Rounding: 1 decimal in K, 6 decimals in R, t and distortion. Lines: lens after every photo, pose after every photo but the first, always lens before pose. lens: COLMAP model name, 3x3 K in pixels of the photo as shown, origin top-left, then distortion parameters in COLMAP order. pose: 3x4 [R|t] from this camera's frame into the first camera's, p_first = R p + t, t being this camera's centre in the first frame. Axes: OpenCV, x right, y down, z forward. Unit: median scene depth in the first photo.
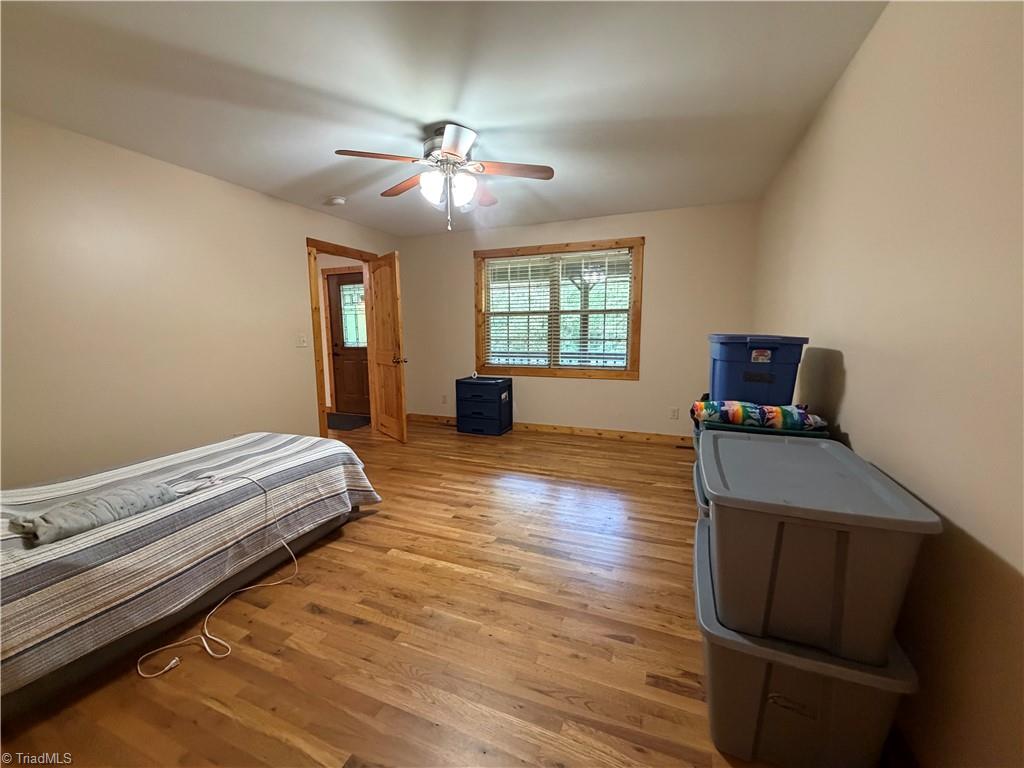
lens RADIAL K [[406.4, 0, 508.5], [0, 406.4, 384.3], [0, 0, 1]] dist [-0.000804, -0.000171]
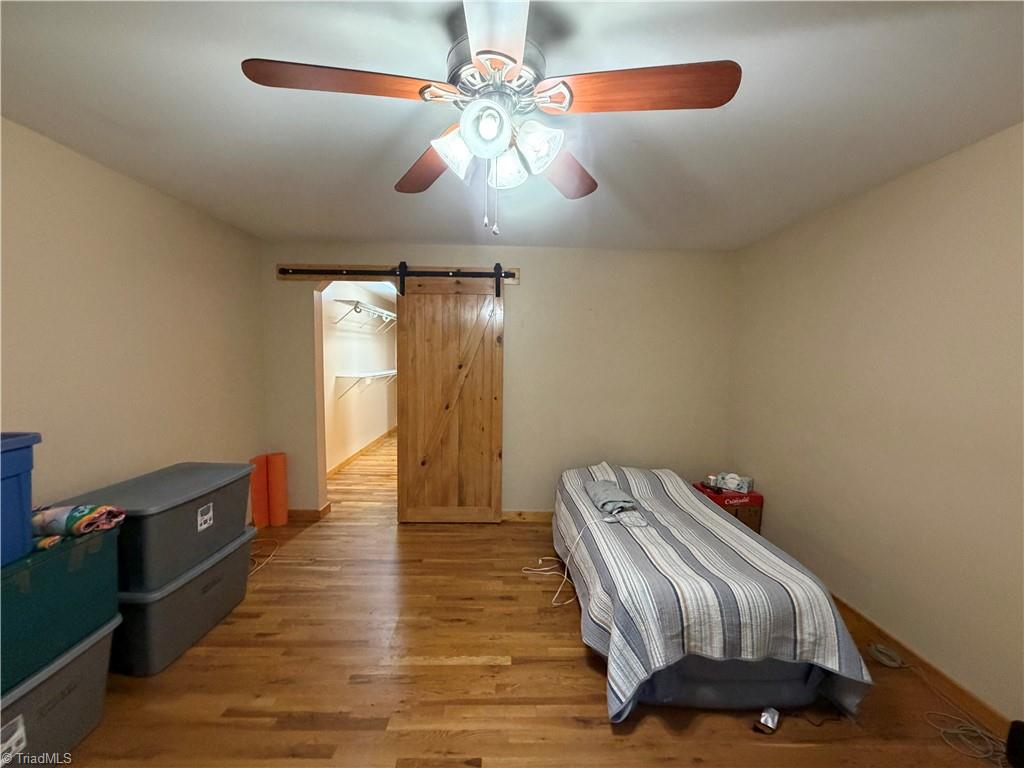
lens RADIAL K [[406.4, 0, 508.5], [0, 406.4, 384.3], [0, 0, 1]] dist [-0.000804, -0.000171]
pose [[-0.918361, 0.018210, -0.395326, 0.044924], [-0.063532, 0.979200, 0.192692, -0.344574], [0.390612, 0.202077, -0.898102, 1.724339]]
